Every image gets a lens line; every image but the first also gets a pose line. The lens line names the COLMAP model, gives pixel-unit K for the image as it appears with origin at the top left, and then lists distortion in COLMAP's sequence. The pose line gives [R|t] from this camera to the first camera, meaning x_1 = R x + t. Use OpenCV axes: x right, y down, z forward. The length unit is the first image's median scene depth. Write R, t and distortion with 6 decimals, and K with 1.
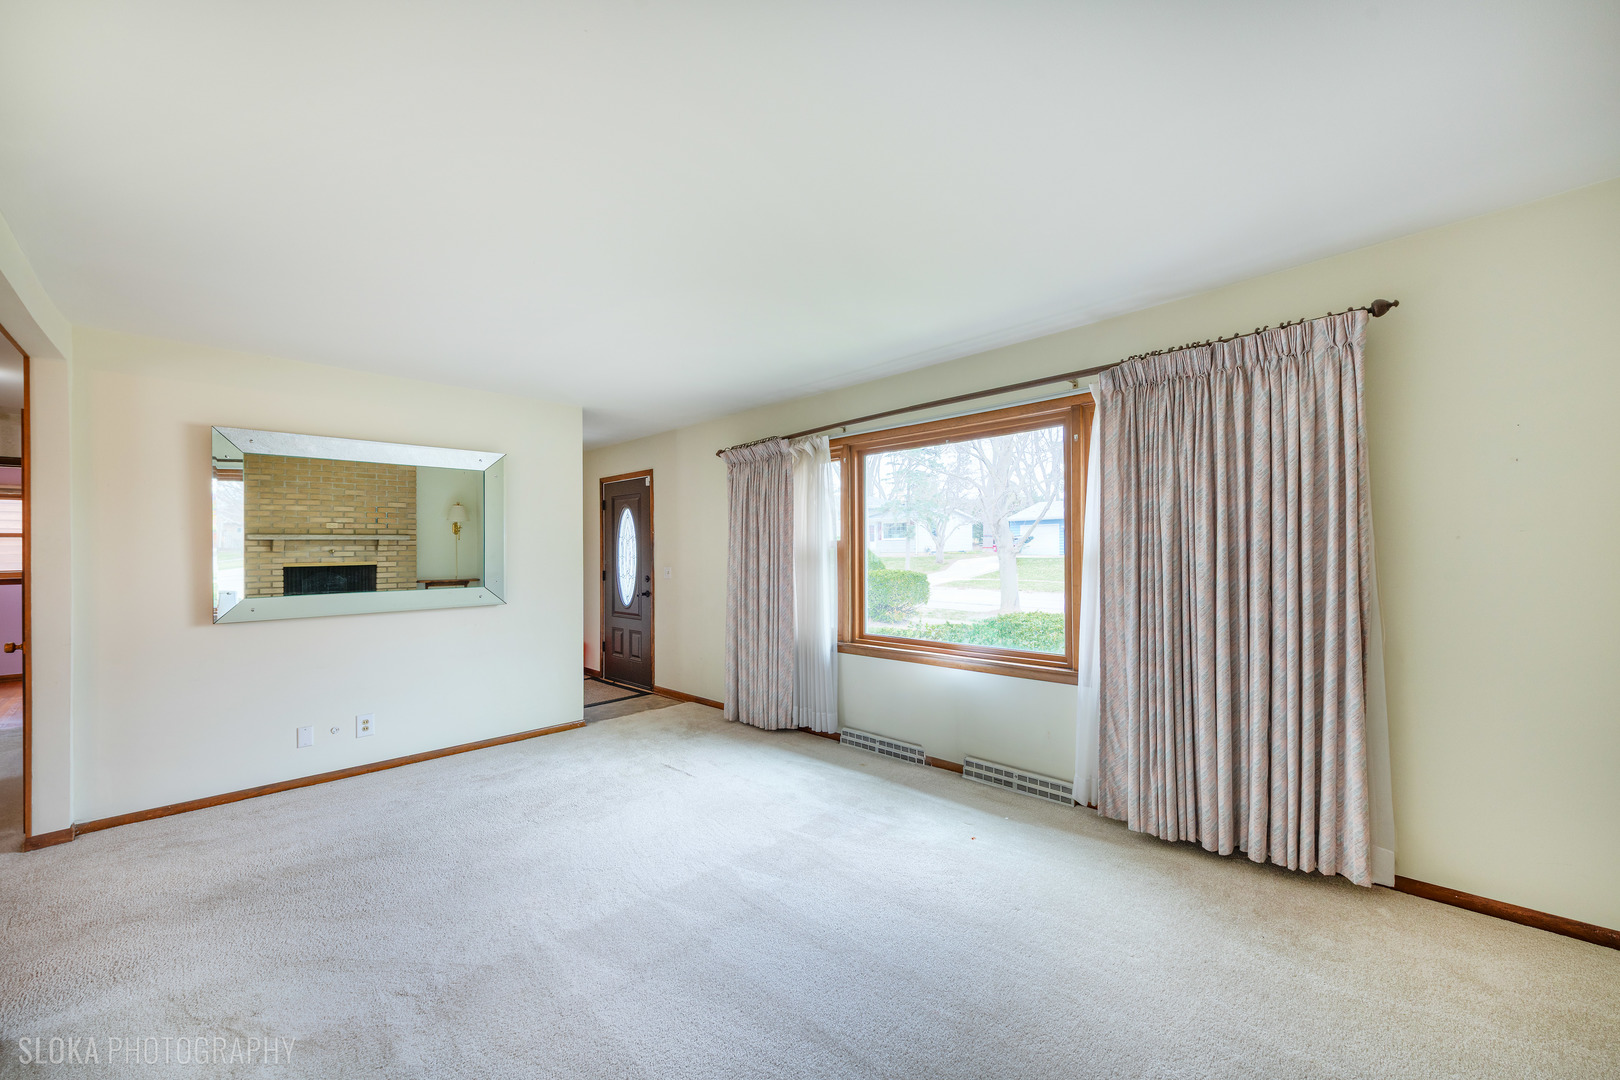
lens RADIAL K [[613.2, 0, 808.2], [0, 613.2, 561.2], [0, 0, 1]] dist [0.000077, -0.000010]
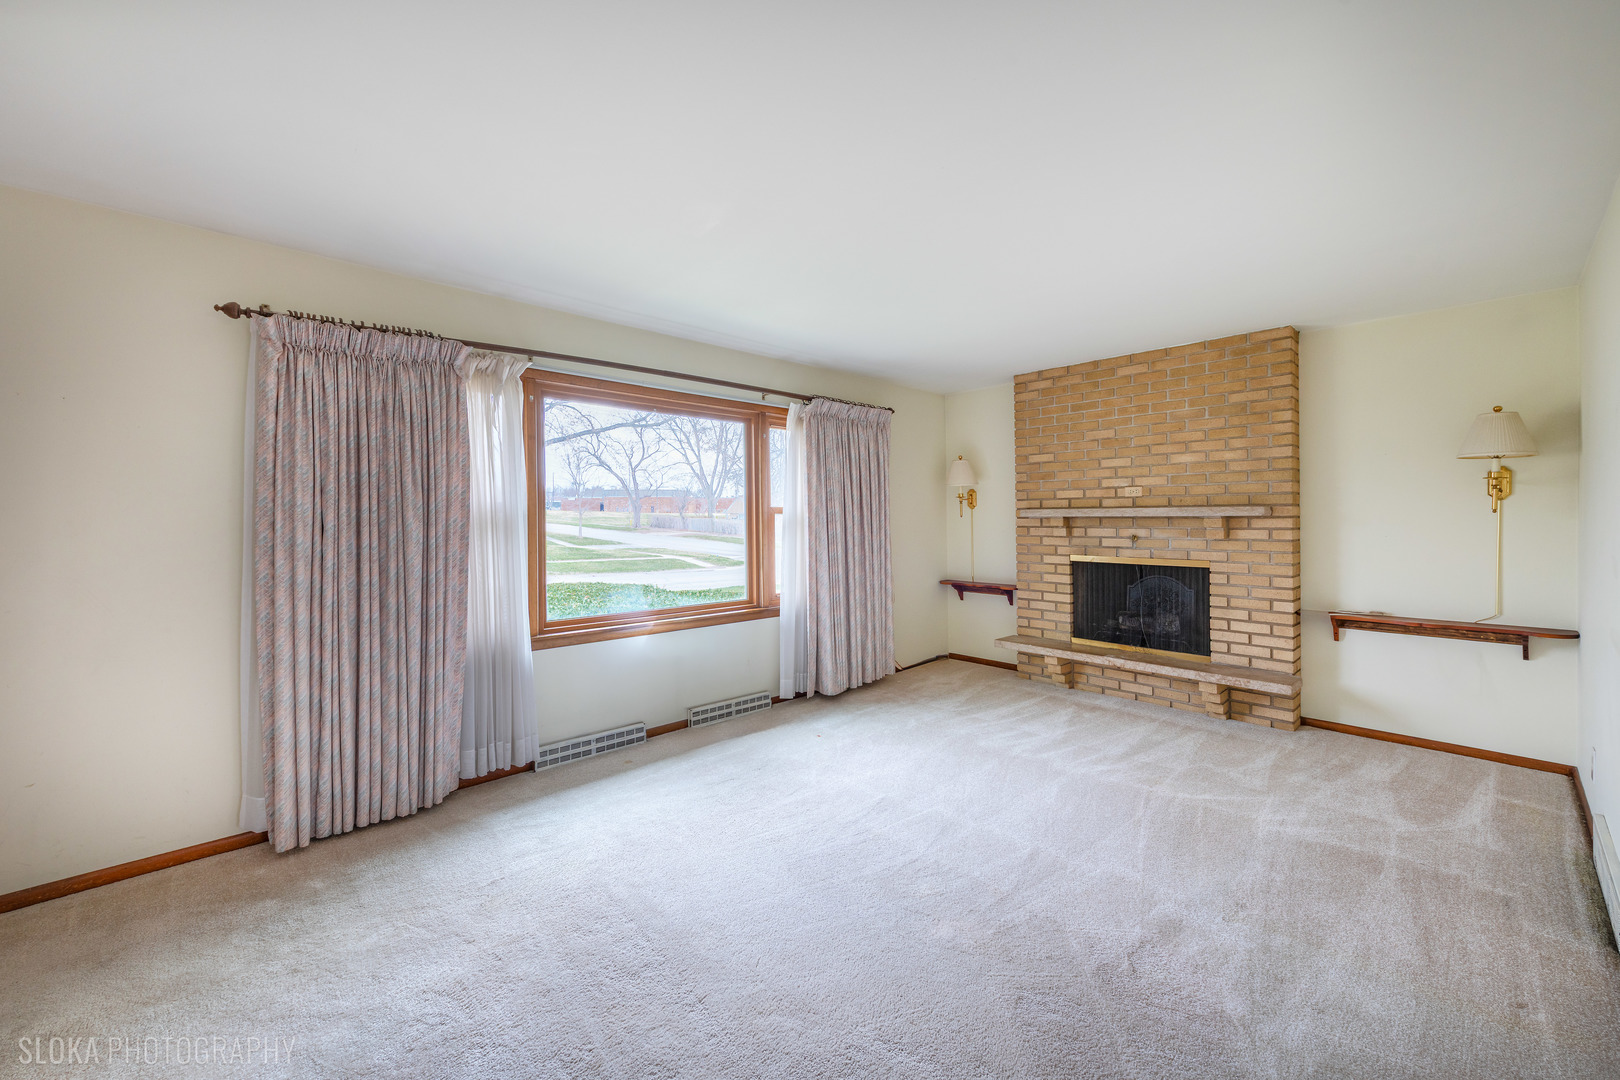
lens RADIAL K [[638.3, 0, 787.7], [0, 638.3, 530.6], [0, 0, 1]] dist [-0.009808, -0.000094]
pose [[0.058465, -0.022658, 0.998032, -0.677303], [0.001400, 0.999743, 0.022614, -0.018548], [-0.998288, 0.000075, 0.058481, 0.606657]]
